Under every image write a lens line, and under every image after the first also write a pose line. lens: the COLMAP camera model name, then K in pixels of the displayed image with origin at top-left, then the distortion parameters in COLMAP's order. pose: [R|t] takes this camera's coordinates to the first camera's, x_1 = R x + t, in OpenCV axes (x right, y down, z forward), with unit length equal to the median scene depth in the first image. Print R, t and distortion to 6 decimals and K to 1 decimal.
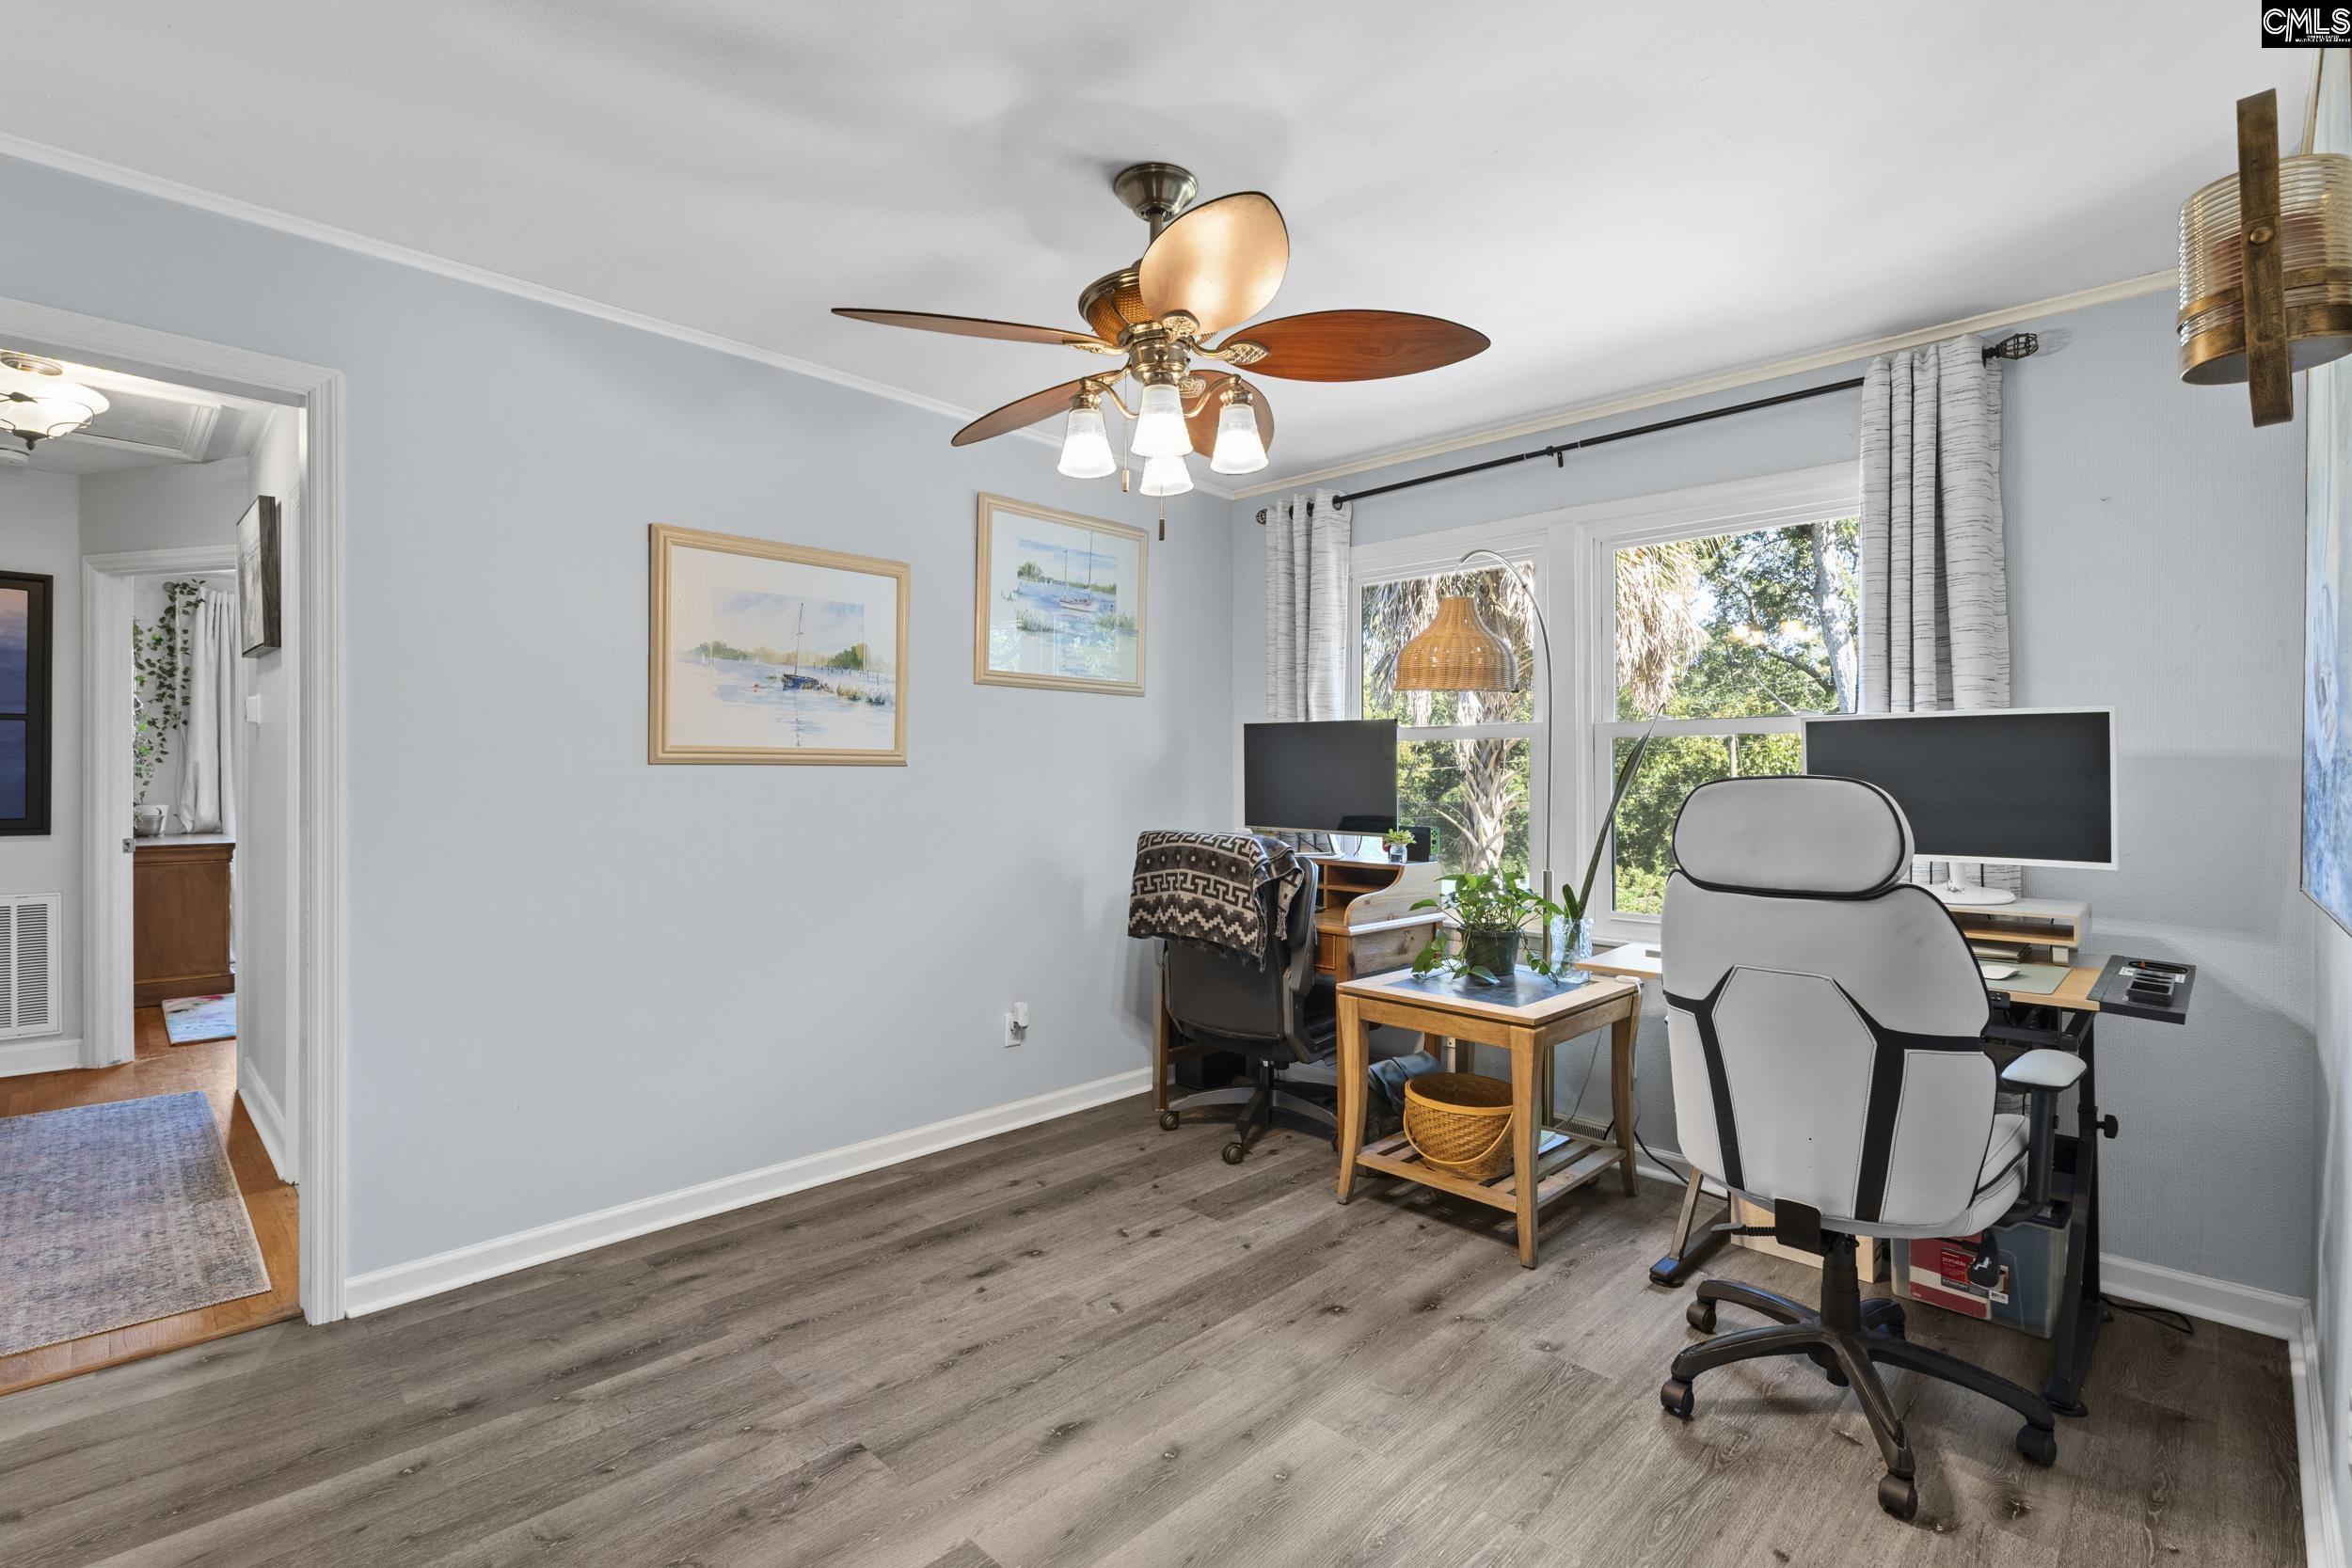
lens RADIAL K [[1088.2, 0, 1182.7], [0, 1088.2, 773.0], [0, 0, 1]] dist [-0.011035, 0.000304]
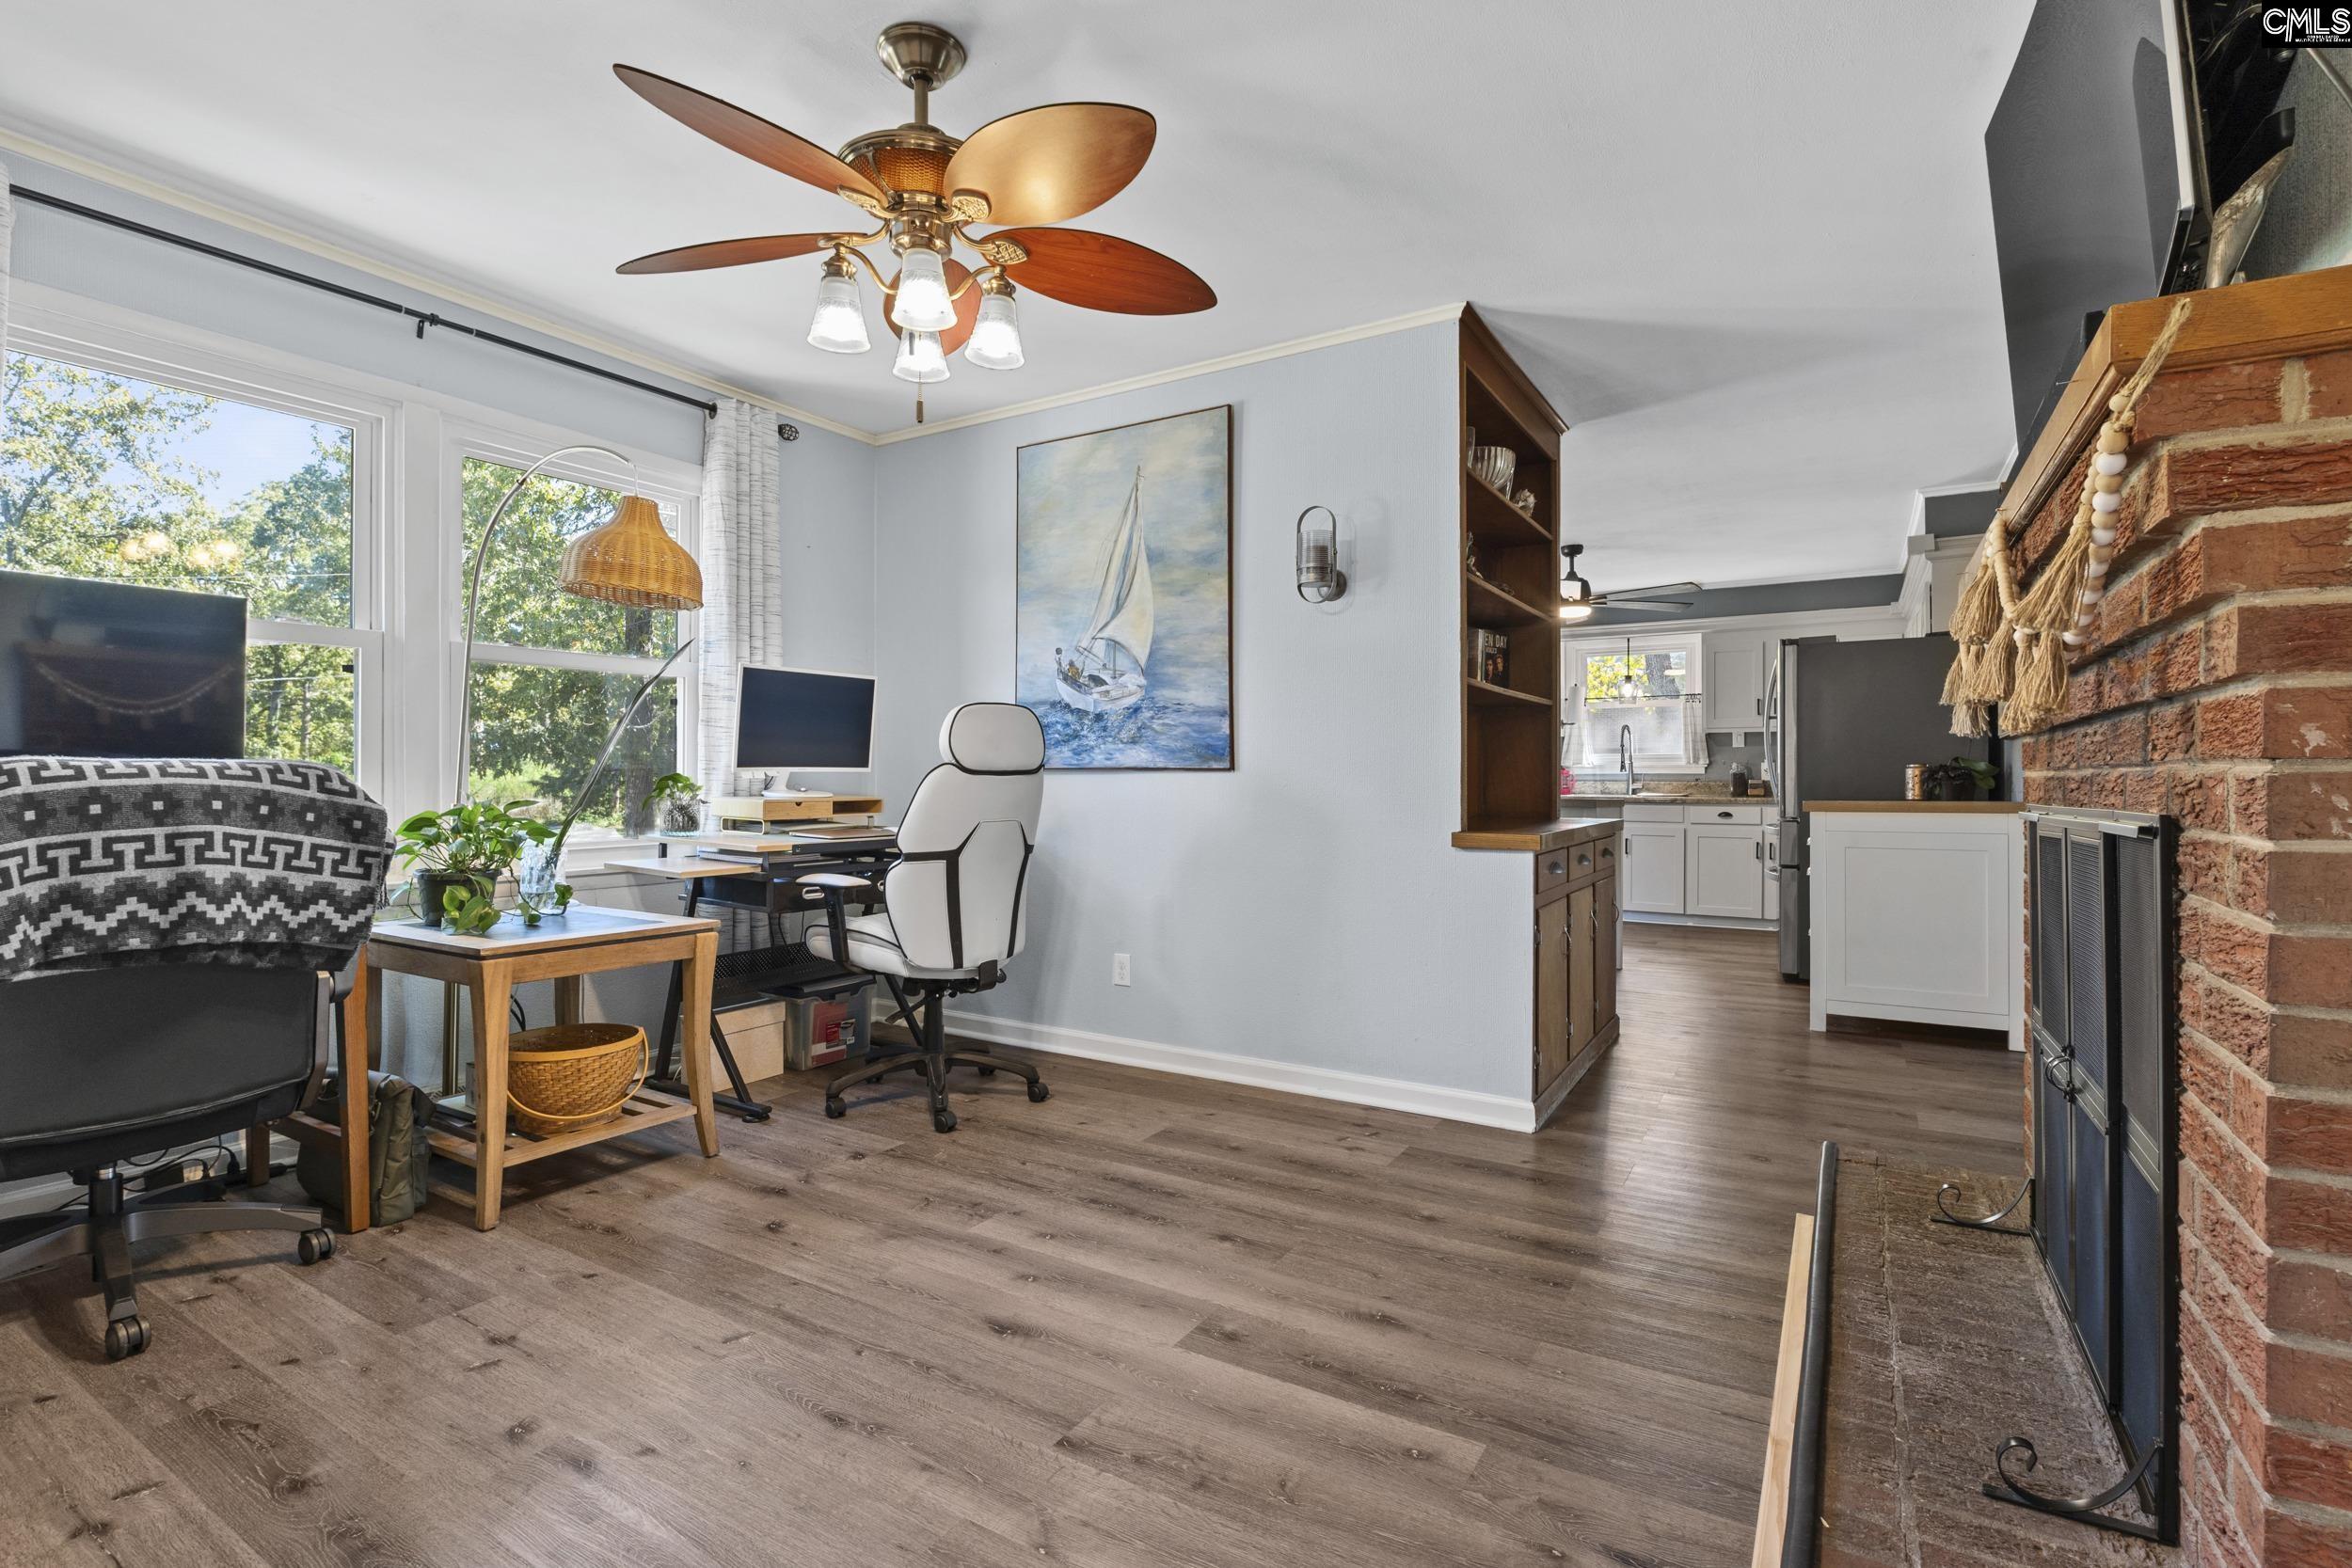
lens RADIAL K [[1088.2, 0, 1167.0], [0, 1088.2, 786.4], [0, 0, 1]] dist [-0.011035, 0.000304]
pose [[-0.220213, -0.013303, 0.975361, -0.878496], [-0.006544, 0.999905, 0.012161, 0.082919], [-0.975430, -0.003705, -0.220279, 0.864380]]
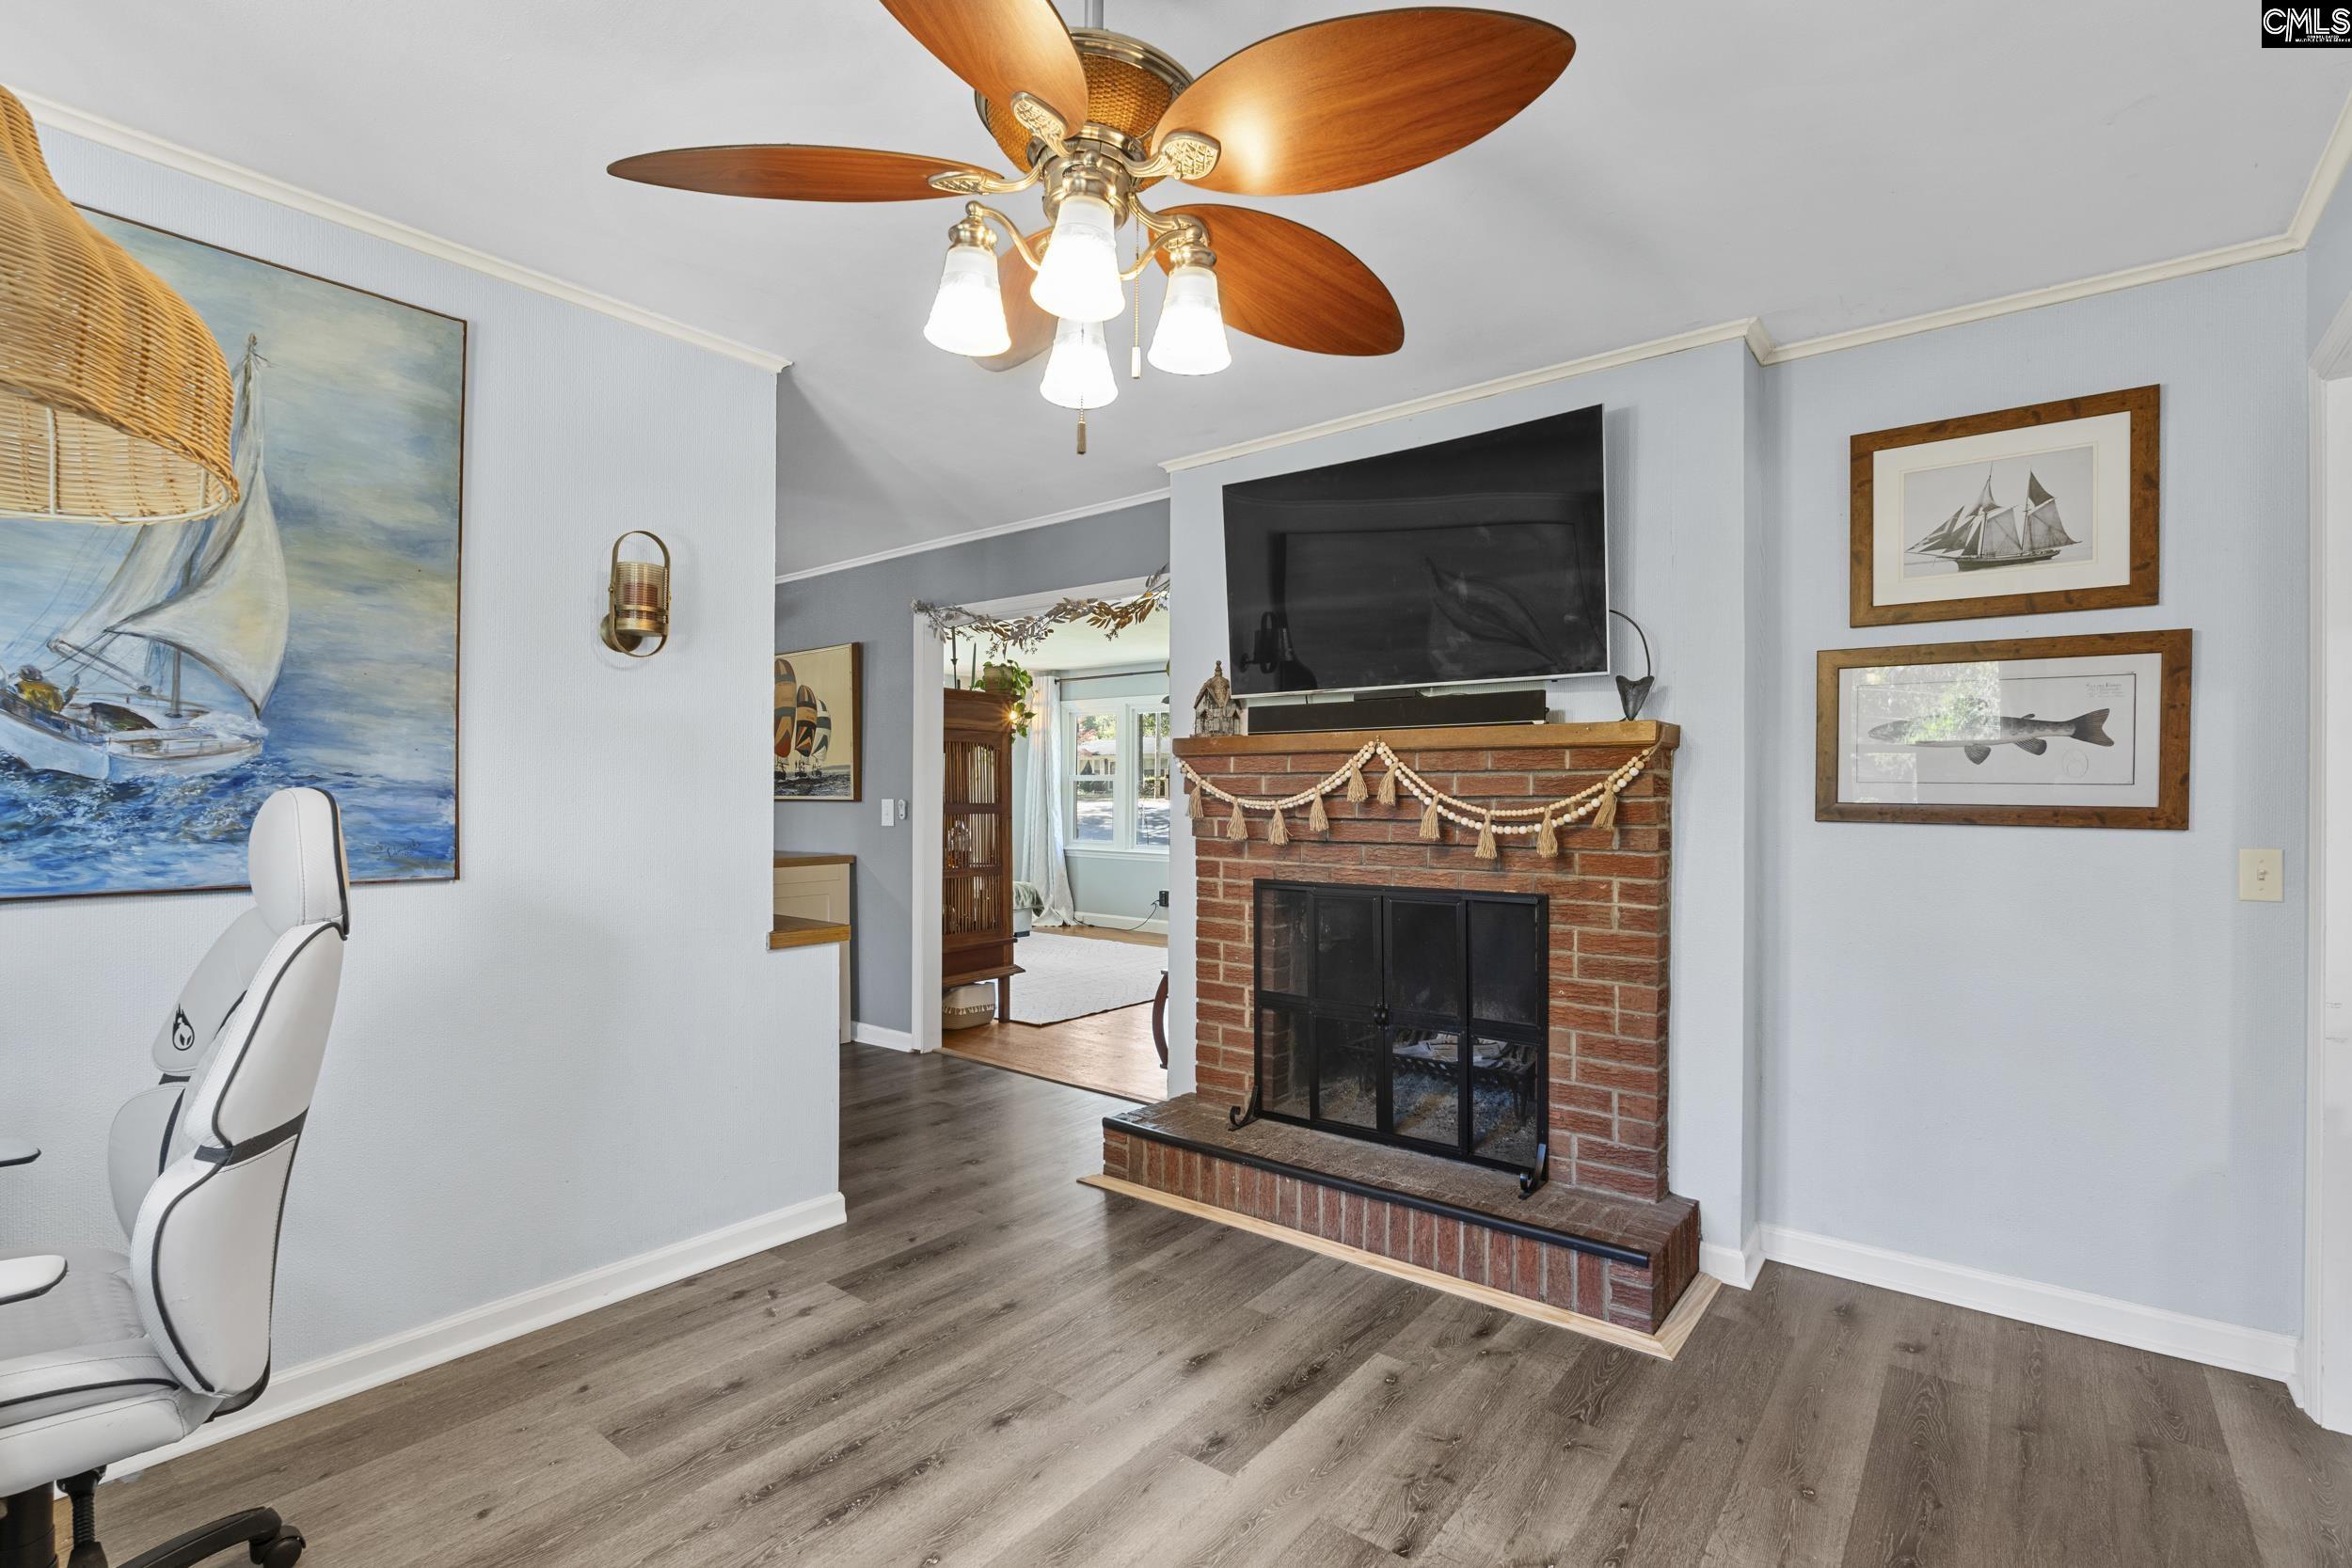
lens RADIAL K [[1088.2, 0, 1164.3], [0, 1088.2, 793.2], [0, 0, 1]] dist [-0.011035, 0.000304]
pose [[-0.994087, -0.012537, -0.107857, 0.002708], [-0.012121, 0.999916, -0.004515, -0.000058], [0.107904, -0.003181, -0.994156, 1.461526]]
